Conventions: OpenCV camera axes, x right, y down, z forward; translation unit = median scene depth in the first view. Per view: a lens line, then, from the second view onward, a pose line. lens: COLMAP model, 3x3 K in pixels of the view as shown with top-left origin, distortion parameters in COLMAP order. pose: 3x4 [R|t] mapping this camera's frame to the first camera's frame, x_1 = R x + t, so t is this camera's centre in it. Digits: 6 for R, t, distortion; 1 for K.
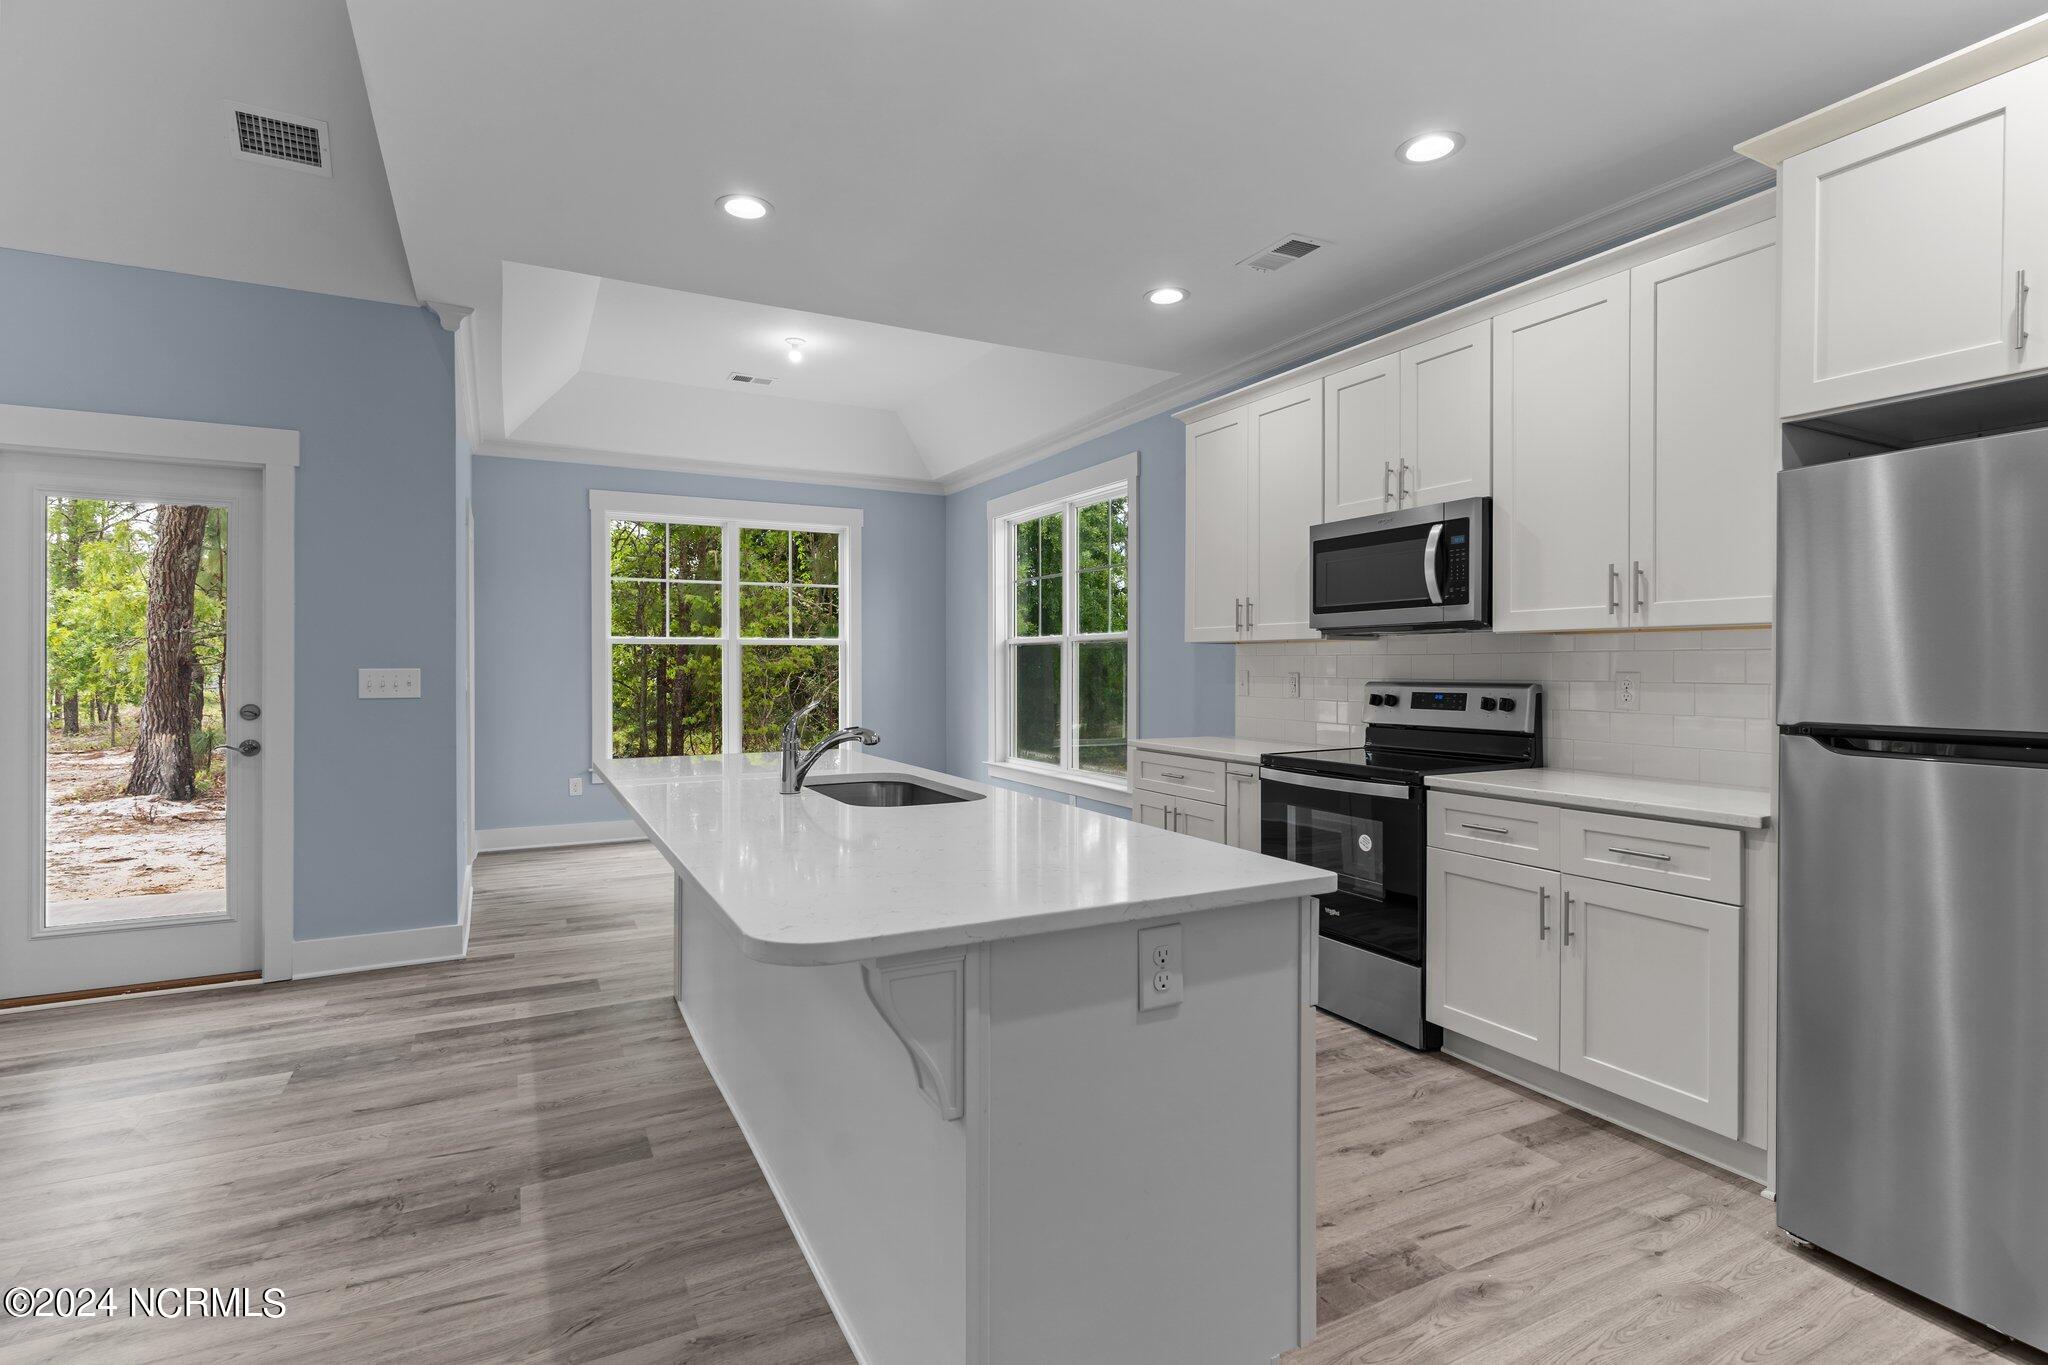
lens RADIAL K [[981.4, 0, 1014.8], [0, 981.4, 669.4], [0, 0, 1]] dist [0.002493, -0.000399]
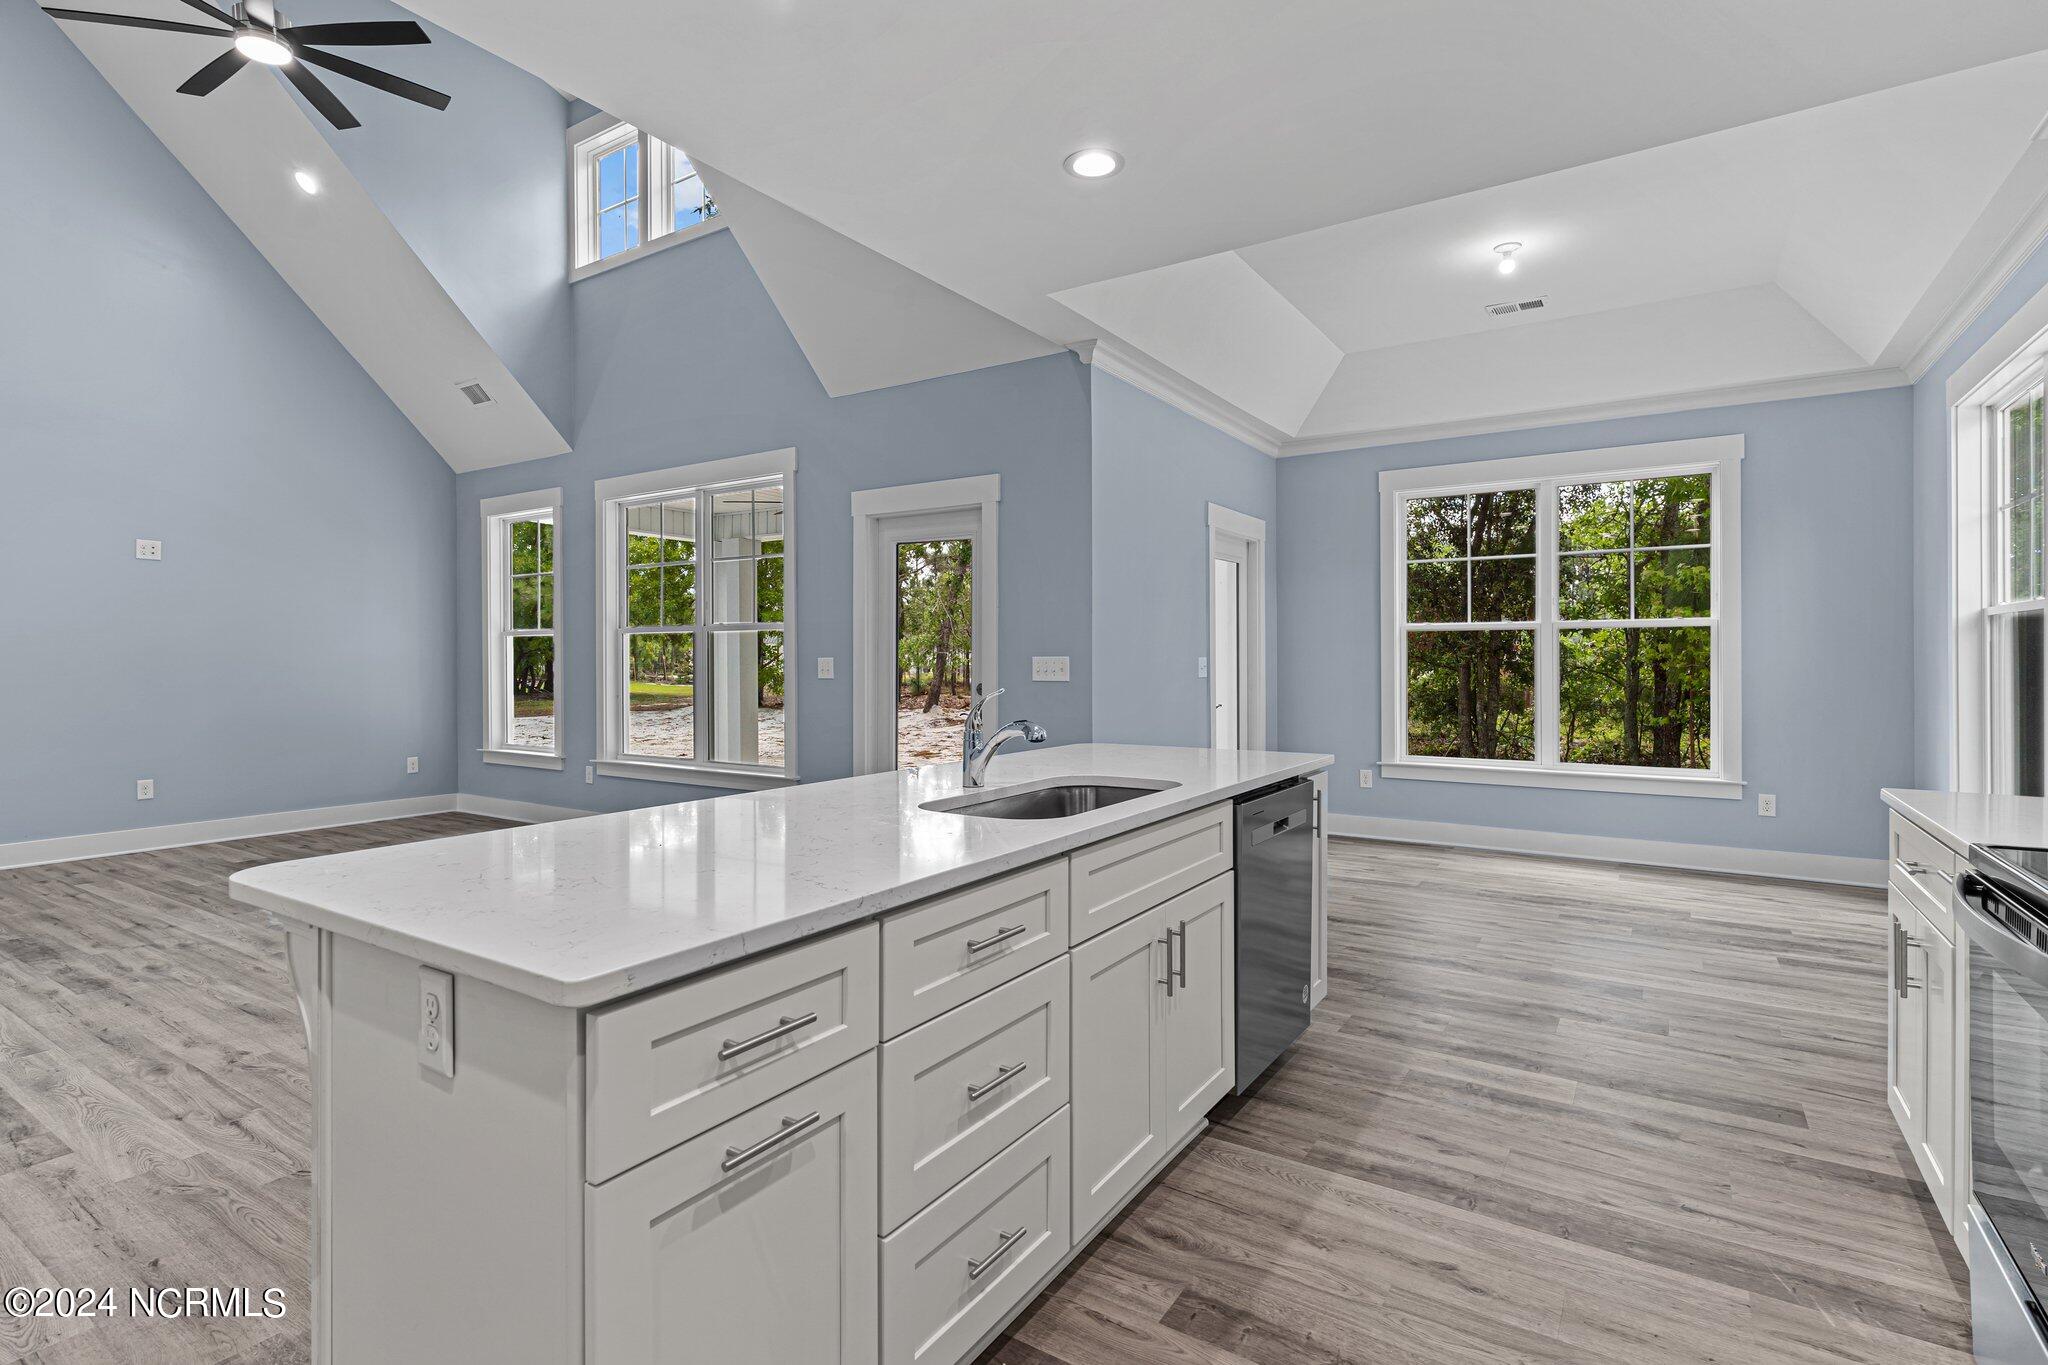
lens RADIAL K [[981.4, 0, 1024.5], [0, 981.4, 660.1], [0, 0, 1]] dist [0.002493, -0.000399]
pose [[0.492225, 0.001490, -0.870467, 0.461925], [-0.001126, 0.999999, 0.001075, 0.002502], [0.870467, 0.000451, 0.492226, 0.435080]]
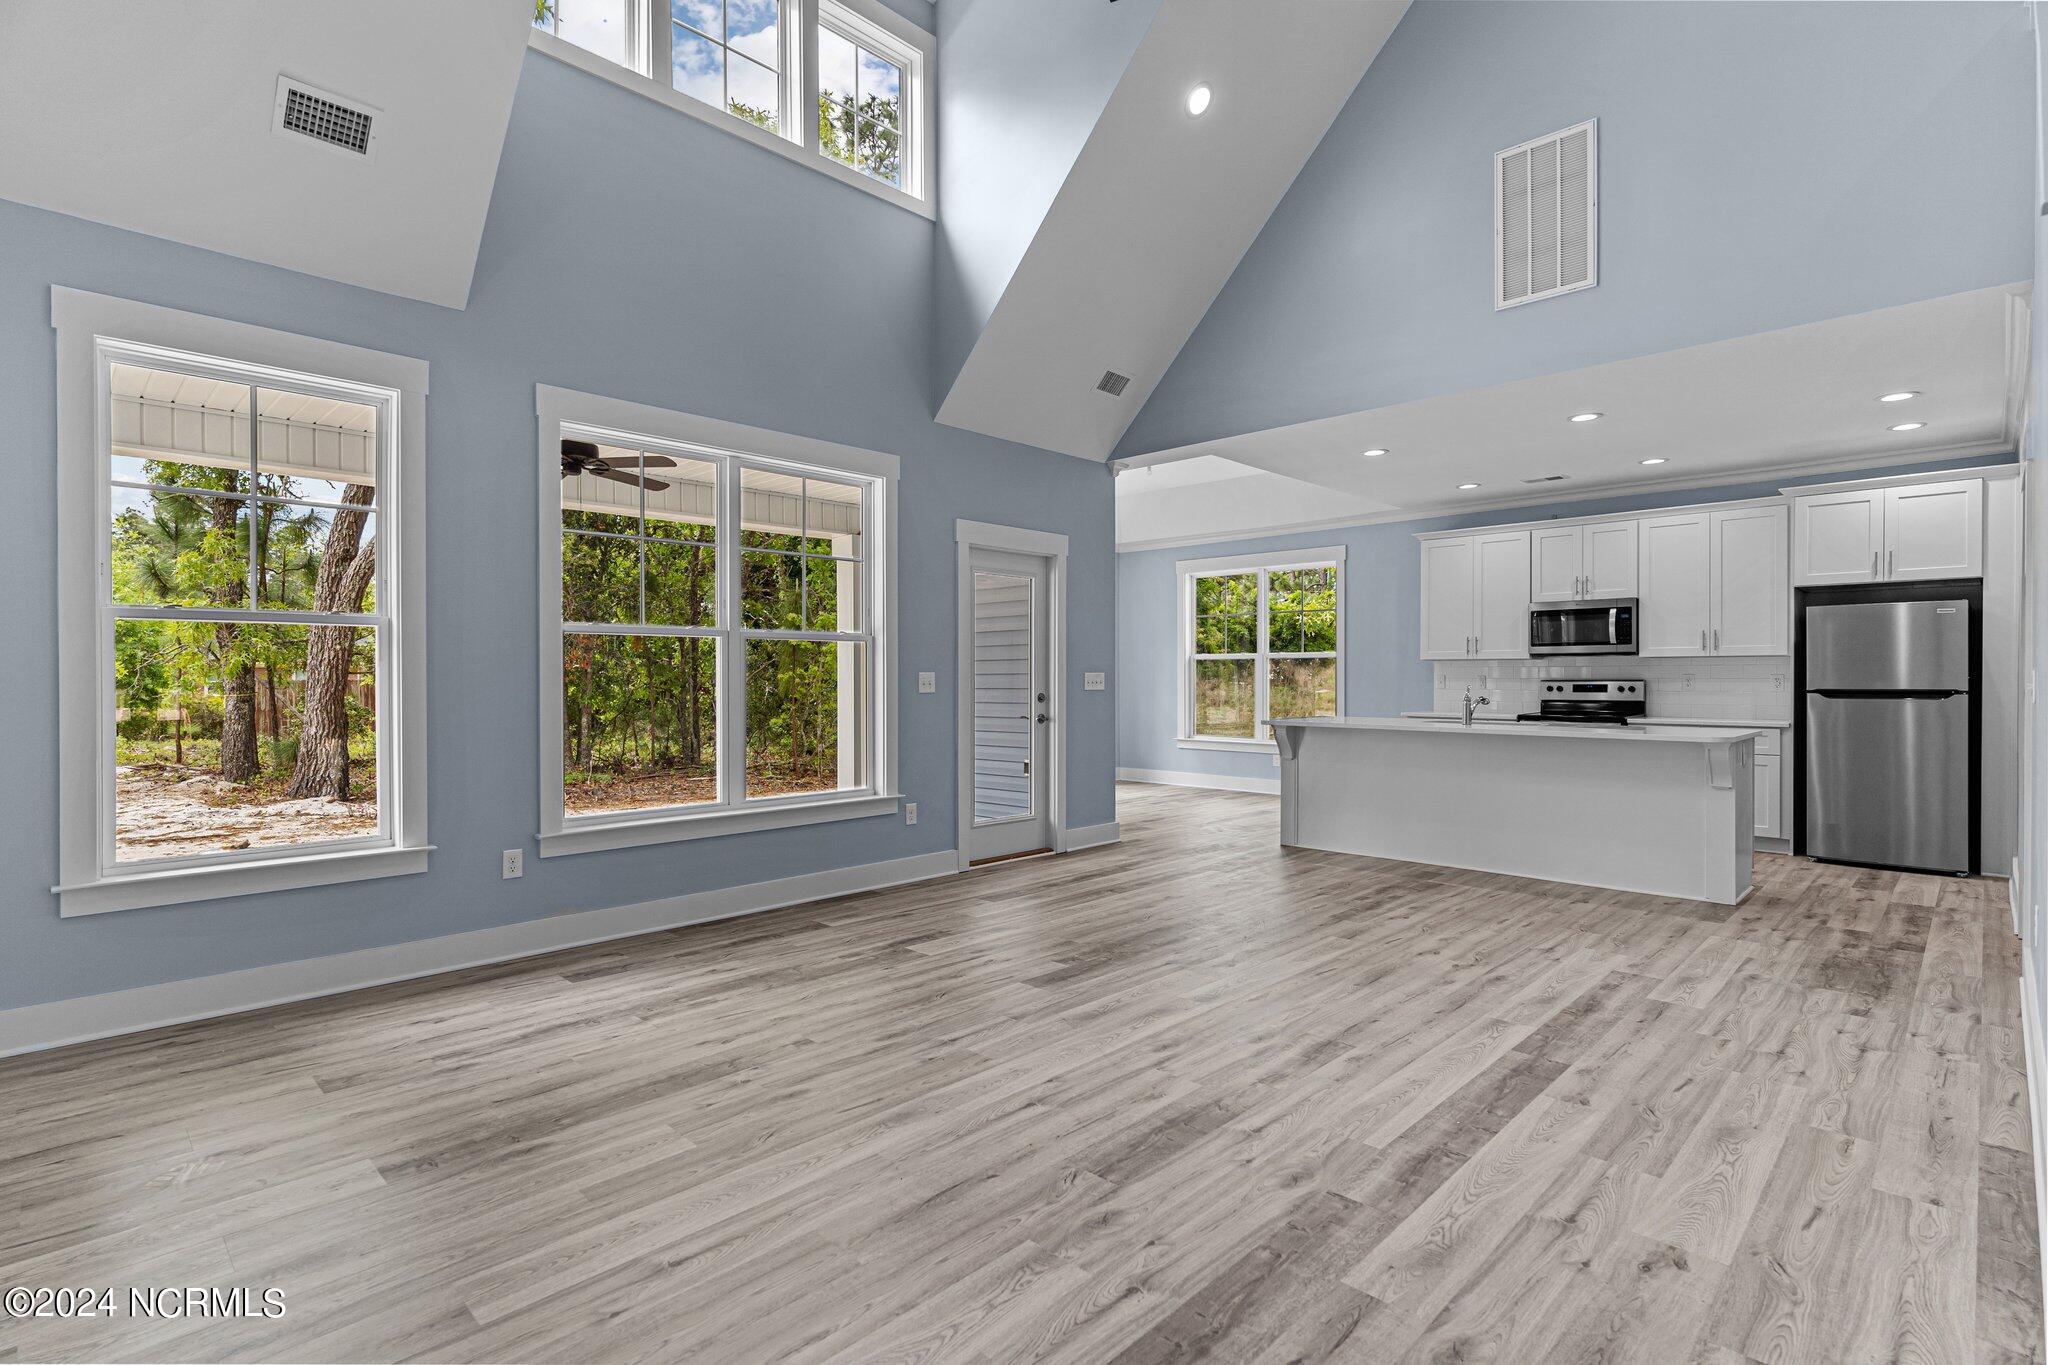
lens RADIAL K [[981.4, 0, 1013.1], [0, 981.4, 679.9], [0, 0, 1]] dist [0.002493, -0.000399]
pose [[0.951789, -0.001031, 0.306752, -1.495431], [0.001511, 0.999998, -0.001329, 0.015735], [-0.306750, 0.001729, 0.951788, -0.685107]]
